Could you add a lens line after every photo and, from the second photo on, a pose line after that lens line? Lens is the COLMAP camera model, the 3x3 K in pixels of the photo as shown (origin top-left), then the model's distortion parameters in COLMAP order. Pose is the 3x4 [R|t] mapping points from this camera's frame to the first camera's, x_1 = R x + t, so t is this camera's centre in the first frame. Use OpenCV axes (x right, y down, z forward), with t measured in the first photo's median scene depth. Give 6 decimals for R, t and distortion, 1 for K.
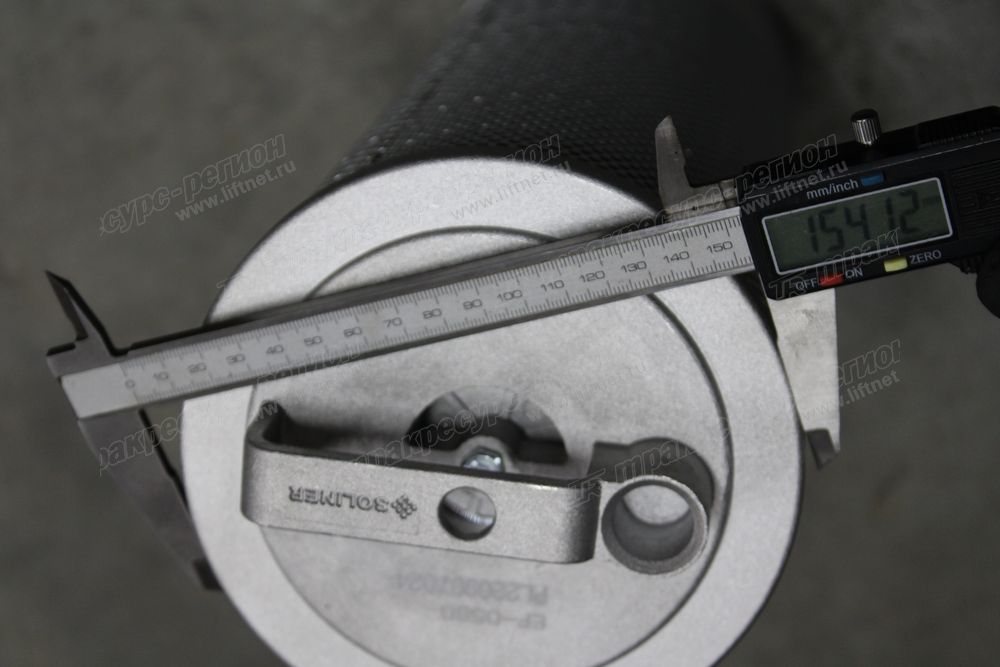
lens RADIAL K [[2297.4, 0, 498.1], [0, 2297.4, 333.4], [0, 0, 1]] dist [-0.010047, 0.000000]
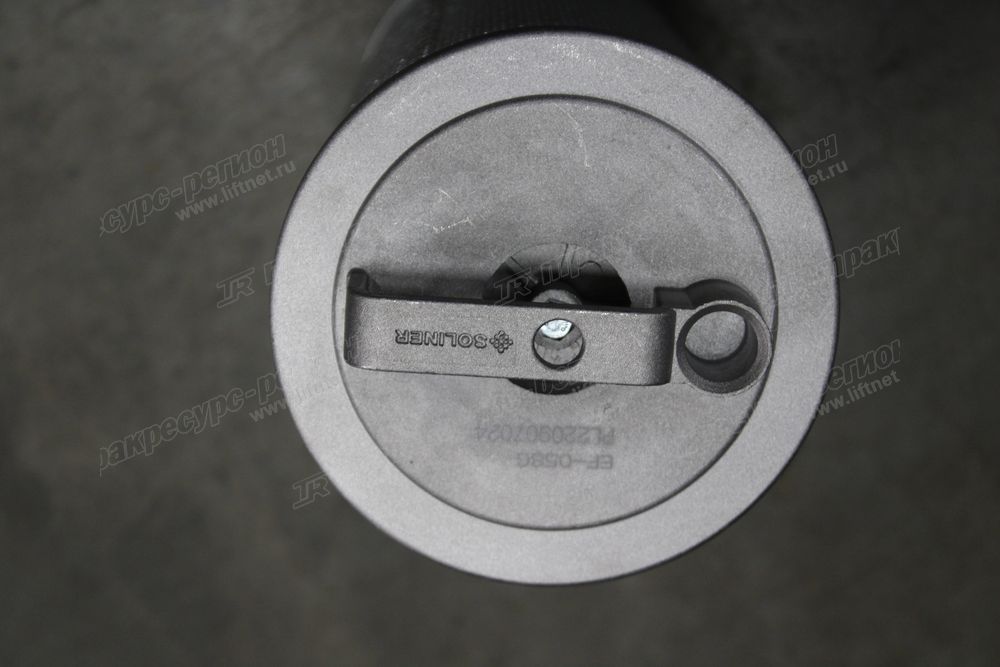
lens RADIAL K [[2297.4, 0, 501.8], [0, 2297.4, 333.4], [0, 0, 1]] dist [-0.010047, 0.000000]
pose [[0.991156, -0.051407, 0.122343, -0.171084], [0.060824, 0.995363, -0.074519, 0.149831], [-0.117945, 0.081302, 0.989686, -0.091282]]
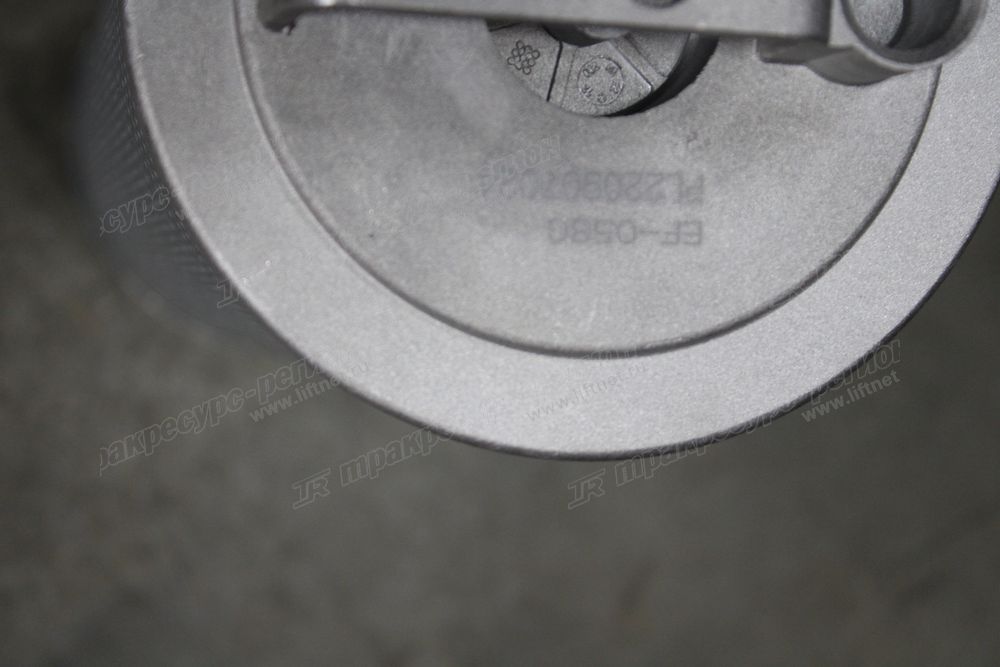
lens RADIAL K [[2297.4, 0, 500.1], [0, 2297.4, 333.3], [0, 0, 1]] dist [-0.010047, 0.000000]
pose [[0.941082, -0.046436, 0.334976, -0.269143], [0.135815, 0.959034, -0.248614, 0.324293], [-0.309709, 0.279461, 0.908835, 0.443996]]
